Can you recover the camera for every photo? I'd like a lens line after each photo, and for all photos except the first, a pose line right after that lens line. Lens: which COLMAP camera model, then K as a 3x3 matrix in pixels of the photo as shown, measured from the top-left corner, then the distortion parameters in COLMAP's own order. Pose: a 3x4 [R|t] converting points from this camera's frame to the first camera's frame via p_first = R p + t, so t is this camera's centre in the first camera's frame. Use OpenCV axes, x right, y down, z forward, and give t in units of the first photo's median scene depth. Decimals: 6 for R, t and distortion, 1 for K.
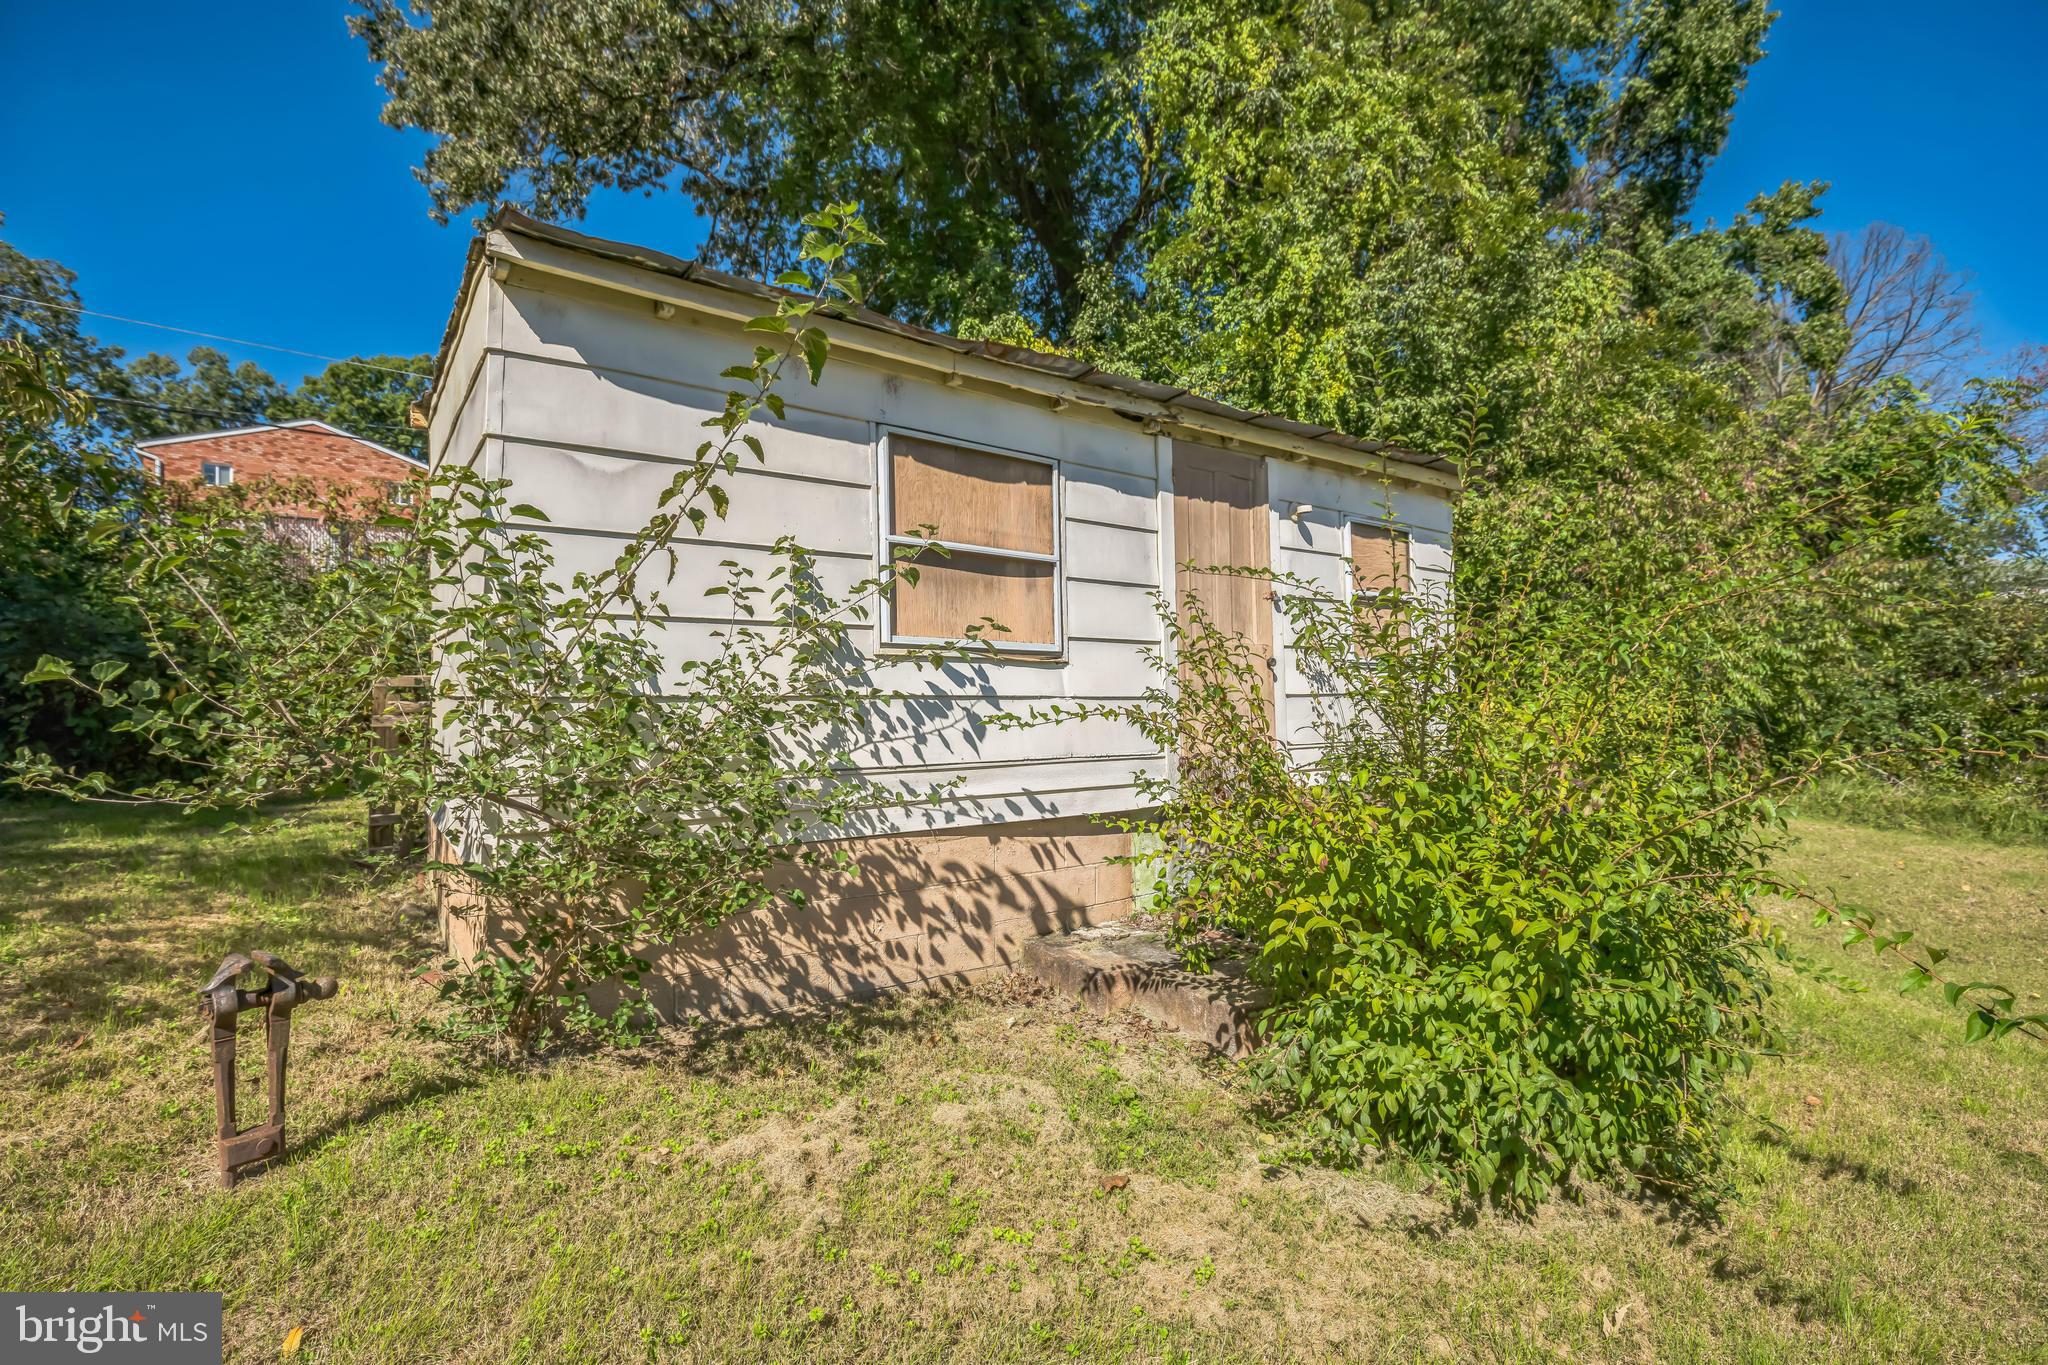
lens RADIAL K [[944.7, 0, 1026.3], [0, 944.7, 692.6], [0, 0, 1]] dist [-0.026291, -0.000237]
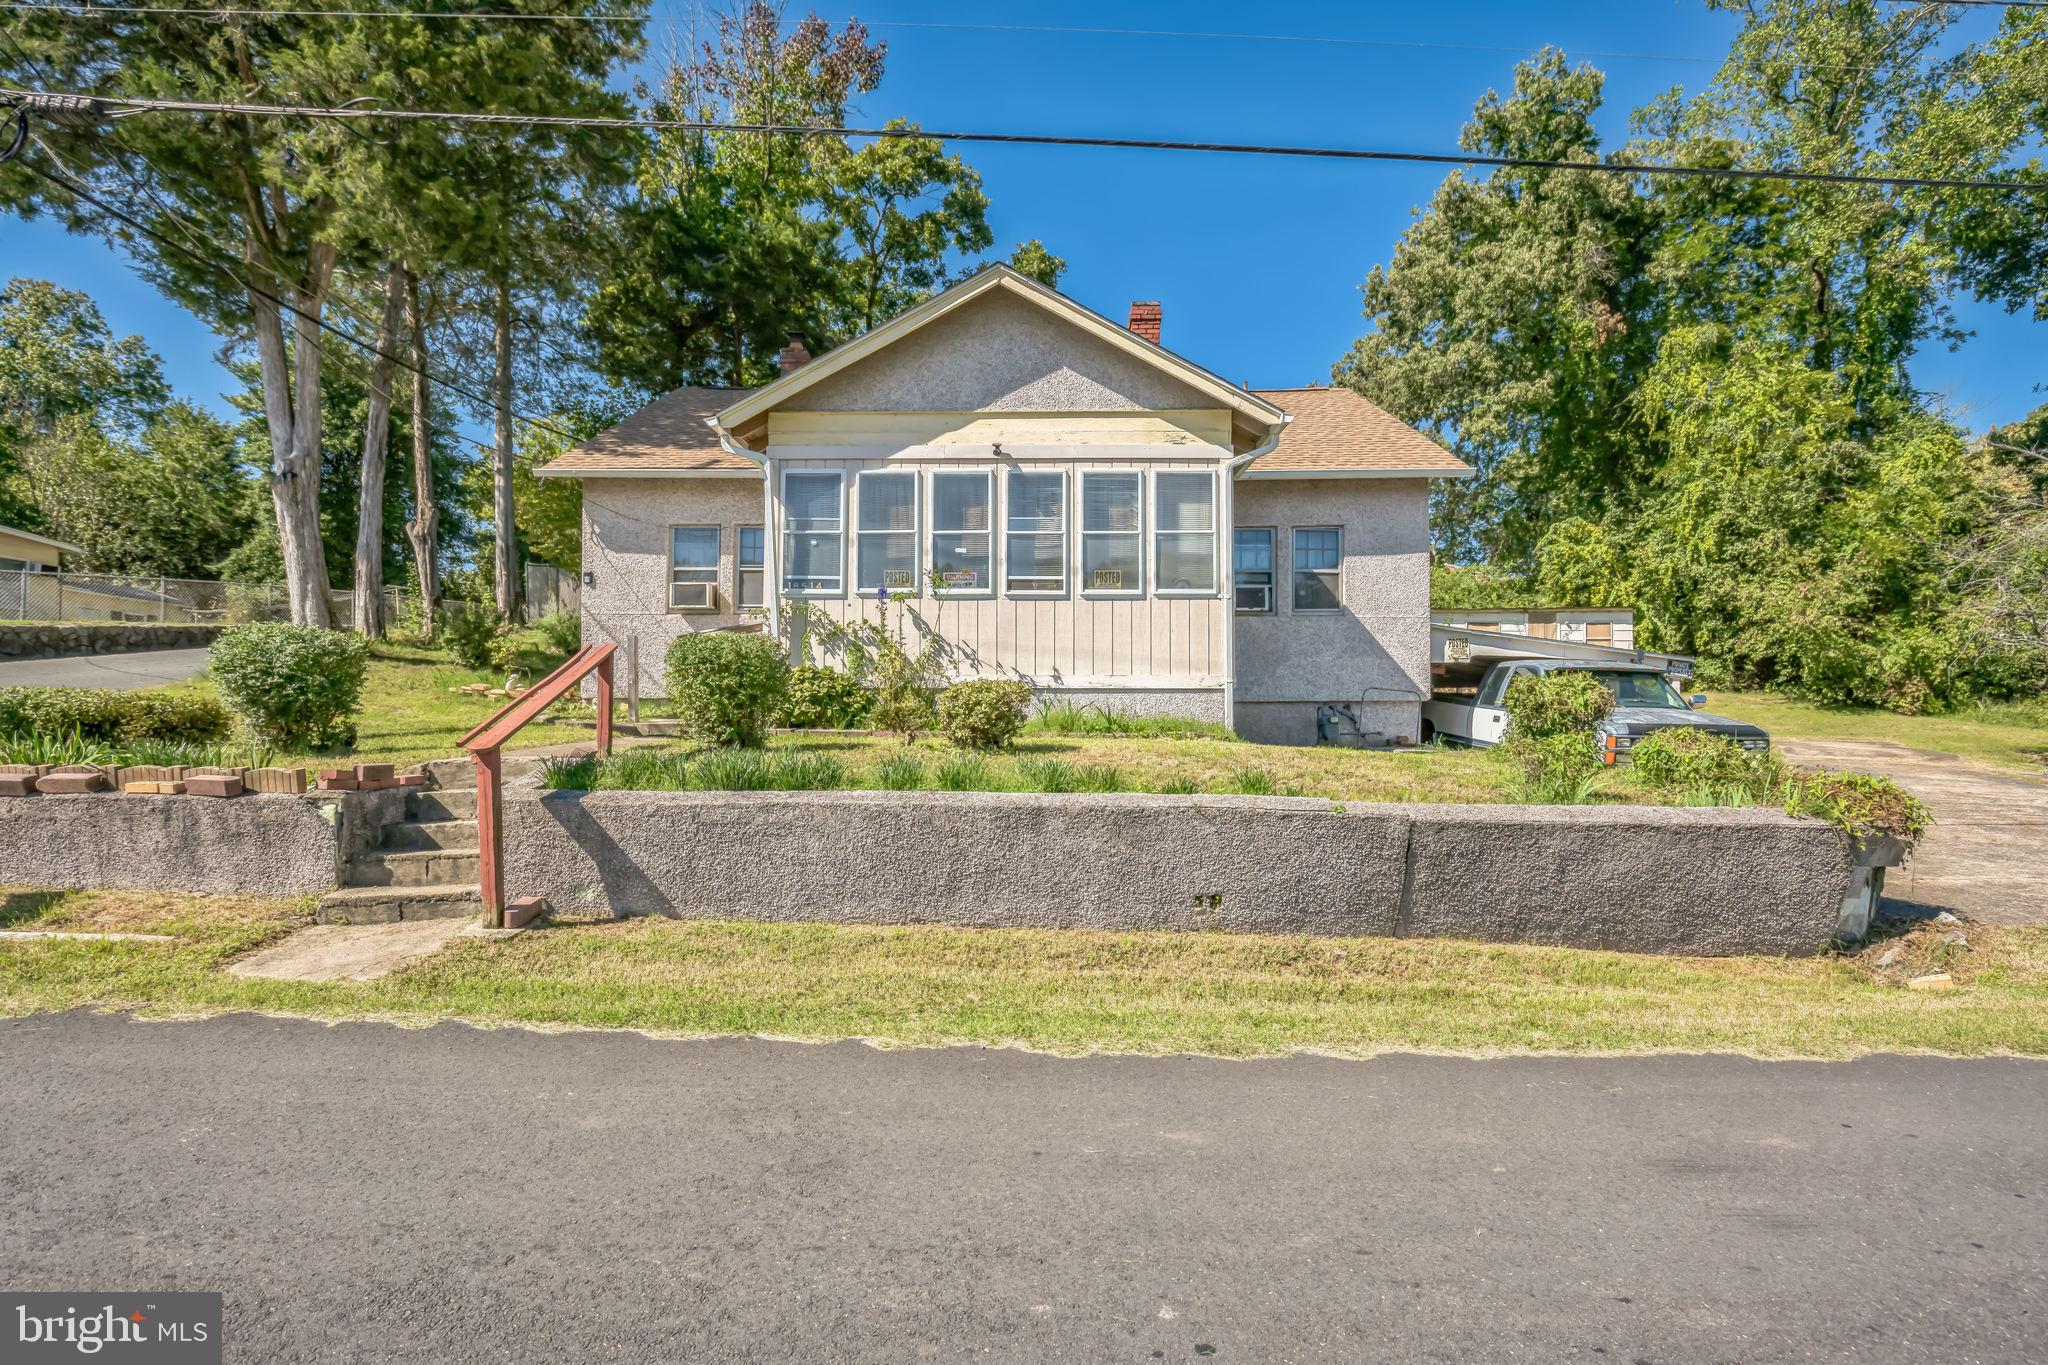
lens RADIAL K [[944.7, 0, 1026.3], [0, 944.7, 692.6], [0, 0, 1]] dist [-0.026291, -0.000237]
pose [[0.710560, 0.004515, -0.703622, 1.952131], [-0.005851, 0.999983, 0.000508, 0.204133], [0.703612, 0.003756, 0.710574, -4.990896]]
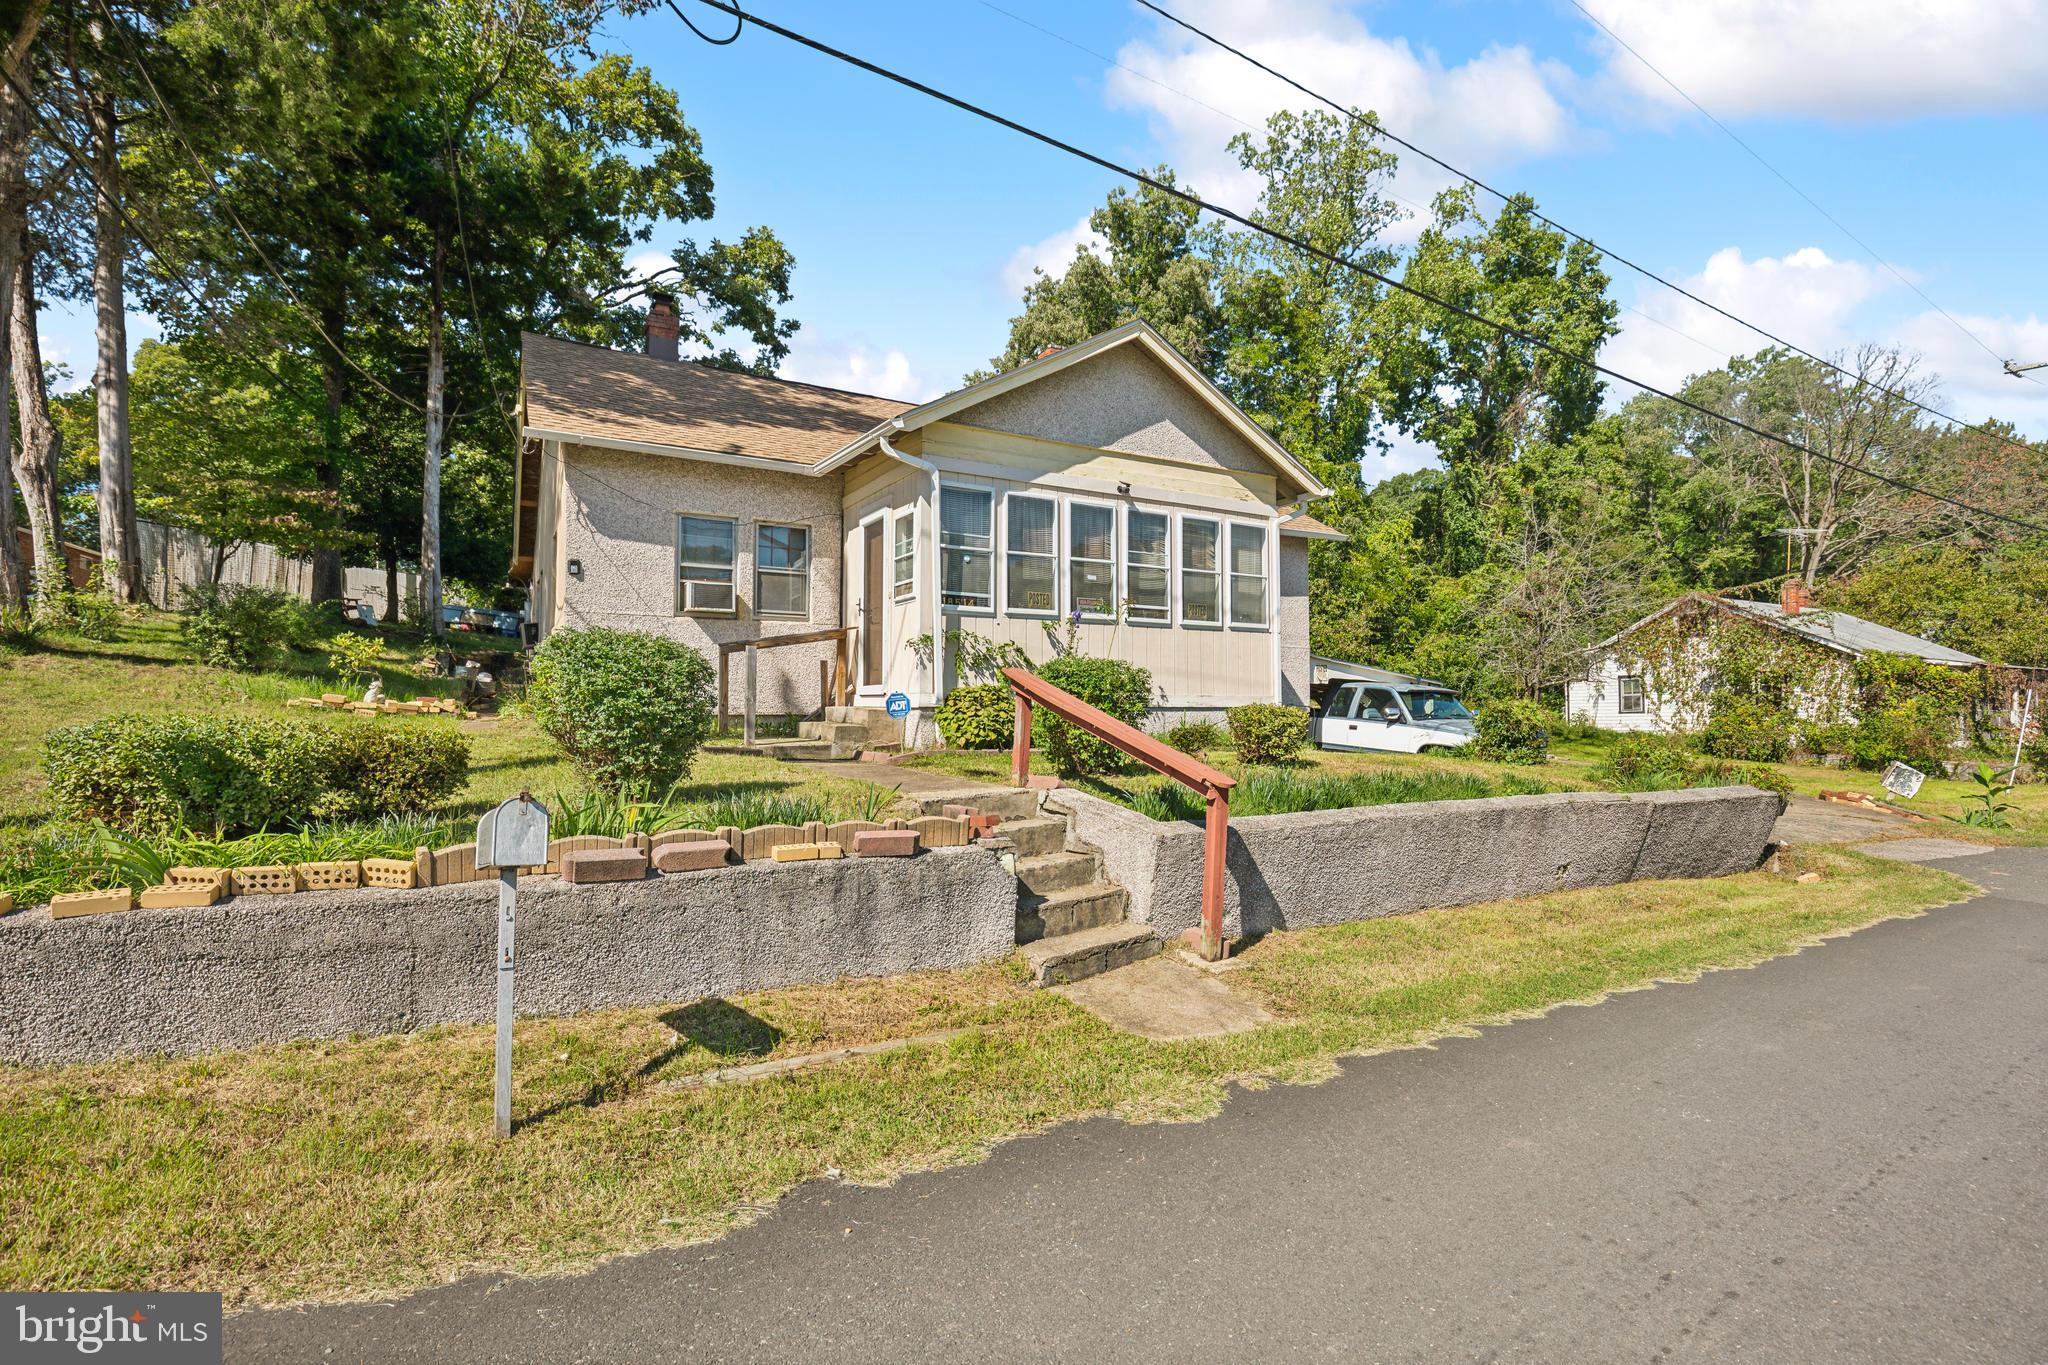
lens RADIAL K [[944.7, 0, 1026.3], [0, 944.7, 692.6], [0, 0, 1]] dist [-0.026291, -0.000237]
pose [[0.969734, 0.011564, -0.243892, 0.793943], [-0.012796, 0.999912, -0.003466, 0.173139], [0.243830, 0.006482, 0.969796, -5.790284]]
